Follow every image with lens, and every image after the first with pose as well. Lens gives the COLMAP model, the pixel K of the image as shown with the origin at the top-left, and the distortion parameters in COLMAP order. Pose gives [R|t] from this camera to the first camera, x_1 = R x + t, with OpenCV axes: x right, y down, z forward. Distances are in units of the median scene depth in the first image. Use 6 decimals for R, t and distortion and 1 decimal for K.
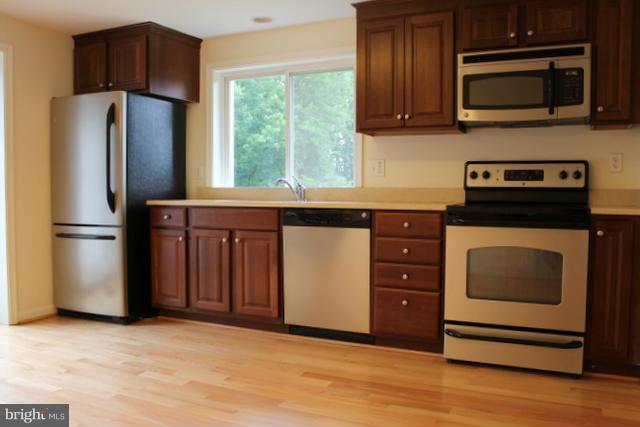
lens RADIAL K [[563.7, 0, 321.2], [0, 563.7, 214.2], [0, 0, 1]] dist [-0.090306, -0.026902]
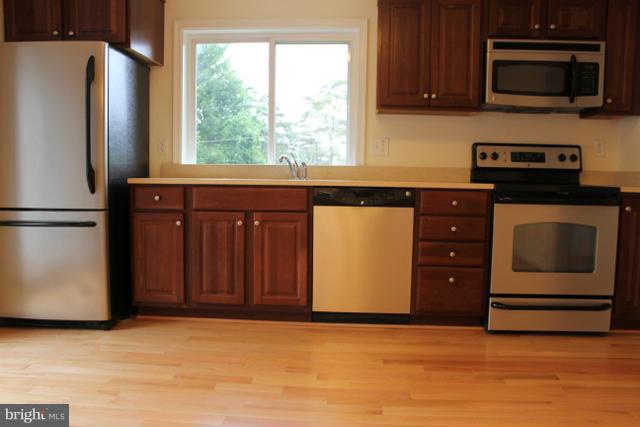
lens RADIAL K [[544.0, 0, 318.5], [0, 544.0, 216.3], [0, 0, 1]] dist [-0.111814, 0.063402]
pose [[0.923813, -0.020608, 0.382289, -0.418185], [0.005464, 0.999158, 0.040657, 0.001185], [-0.382805, -0.035471, 0.923148, 0.181454]]
